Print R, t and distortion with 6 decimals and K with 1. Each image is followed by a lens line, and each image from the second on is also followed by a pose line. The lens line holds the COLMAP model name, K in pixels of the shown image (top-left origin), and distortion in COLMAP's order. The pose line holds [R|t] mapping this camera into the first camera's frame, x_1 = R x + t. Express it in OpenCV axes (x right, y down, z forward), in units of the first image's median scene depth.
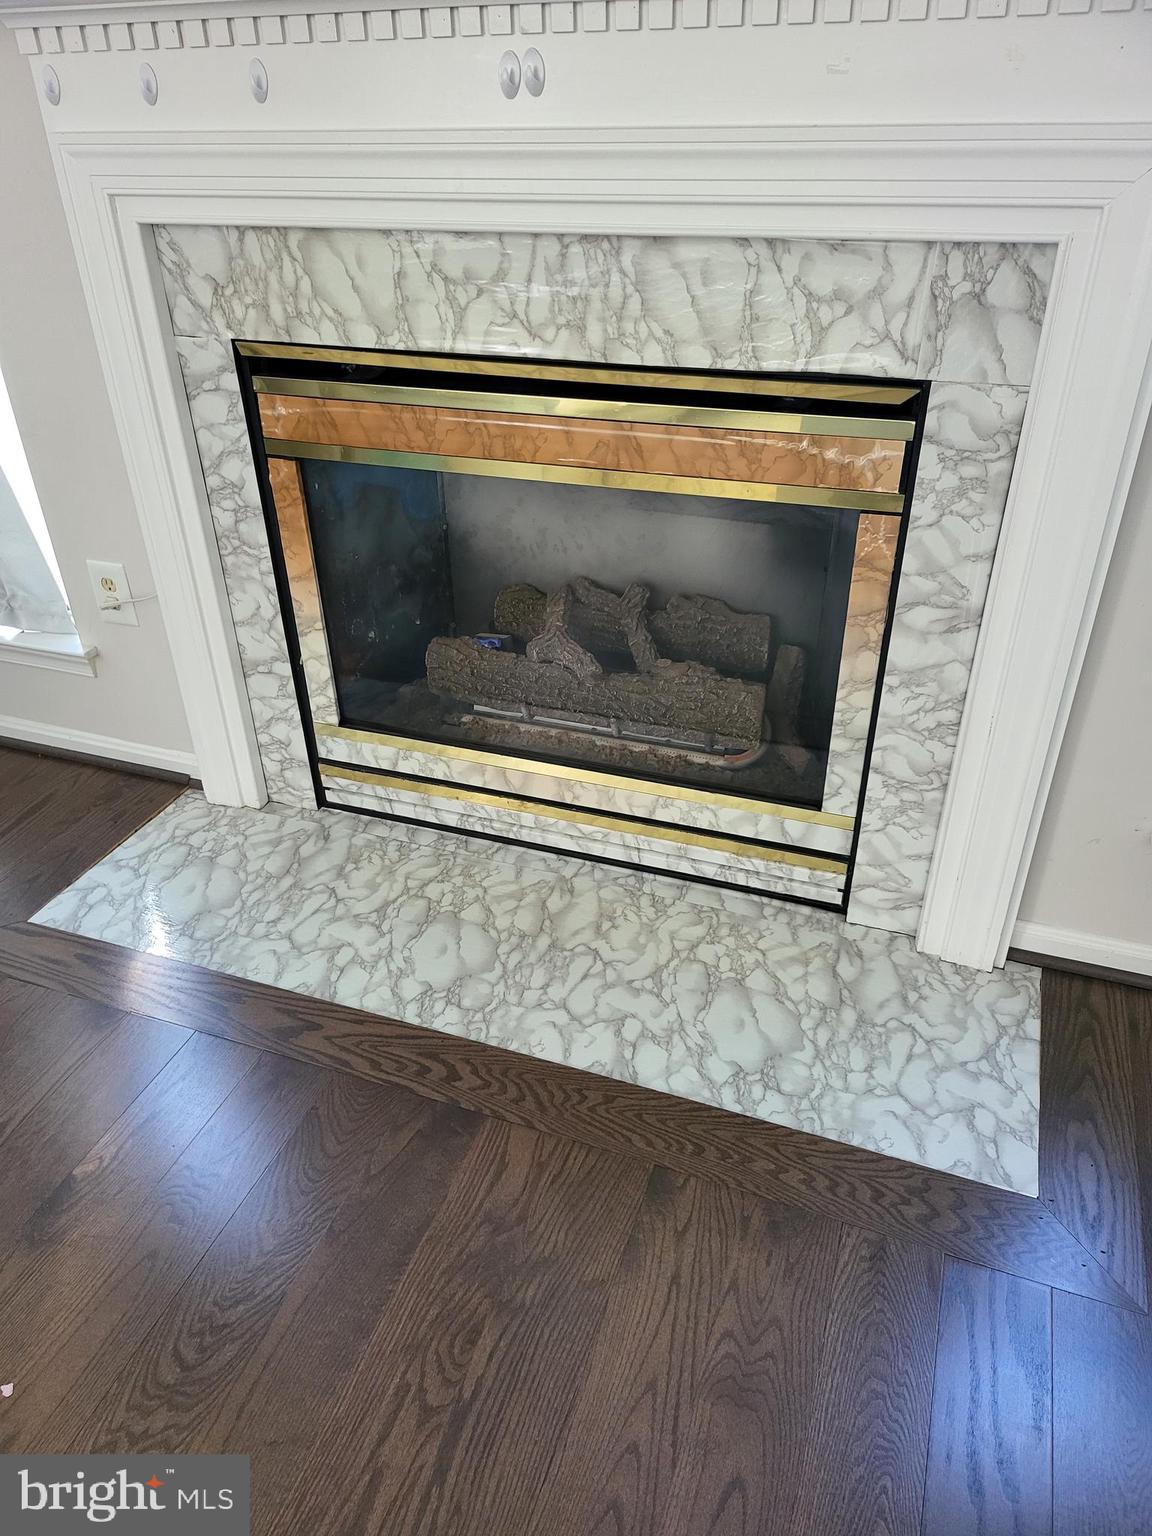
lens RADIAL K [[1071.8, 0, 569.1], [0, 1071.8, 760.7], [0, 0, 1]] dist [0.055348, -0.049838]
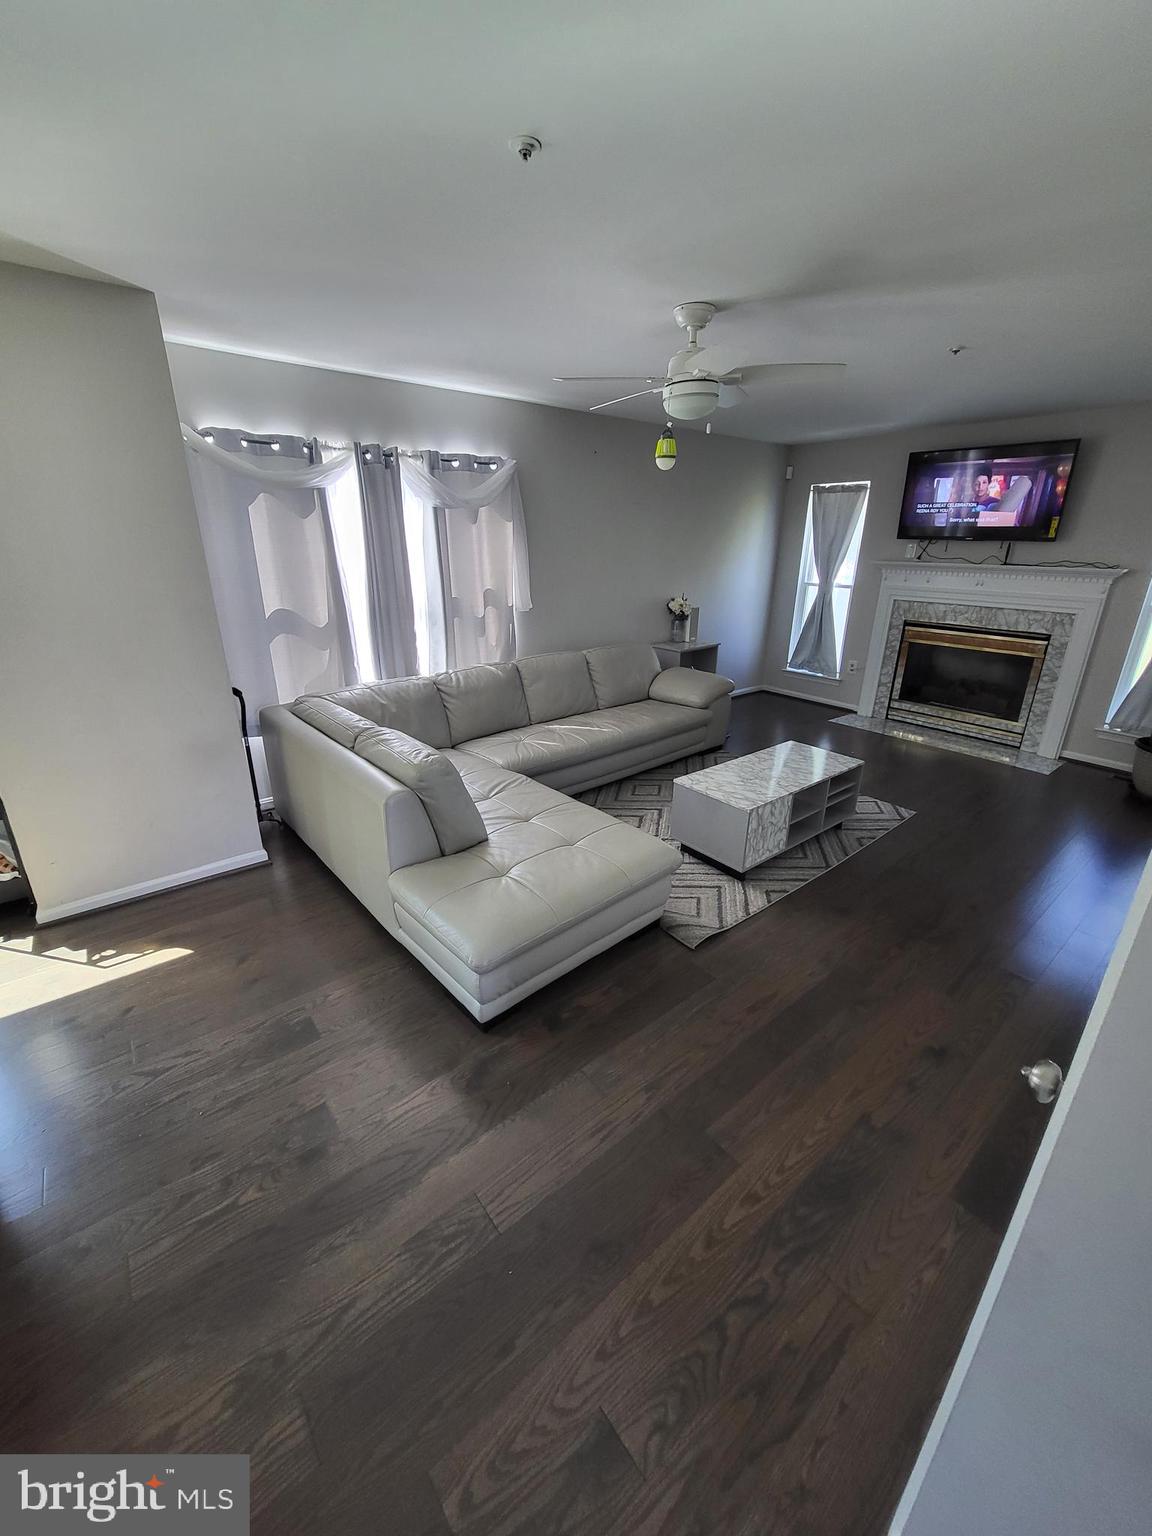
lens RADIAL K [[602.0, 0, 573.8], [0, 602.0, 762.2], [0, 0, 1]] dist [0.001911, 0.000145]
pose [[0.866792, 0.194806, -0.459044, -0.208148], [-0.276205, 0.953988, -0.116699, 1.068870], [0.415189, 0.227944, 0.880715, -2.124353]]
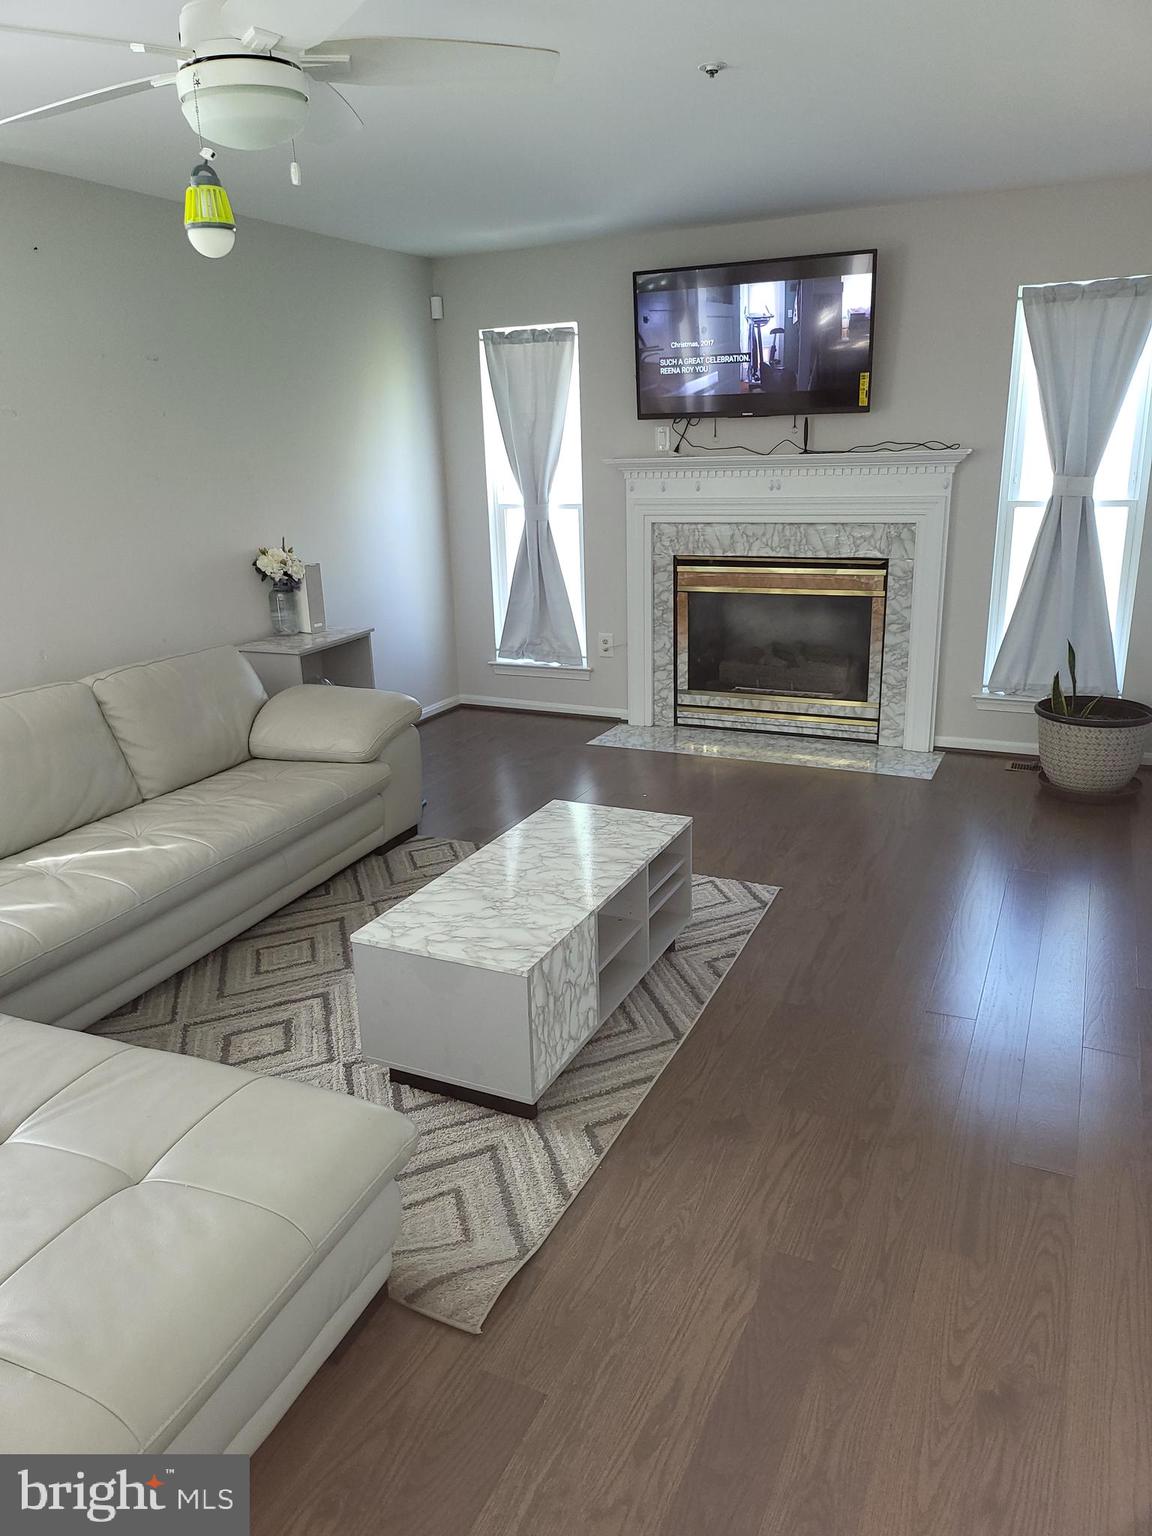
lens RADIAL K [[1071.8, 0, 569.1], [0, 1071.8, 760.7], [0, 0, 1]] dist [0.055348, -0.049838]
pose [[0.997364, 0.006270, -0.072283, -0.364321], [-0.024078, 0.968405, -0.248218, 0.951701], [0.068443, 0.249304, 0.966004, -1.856502]]
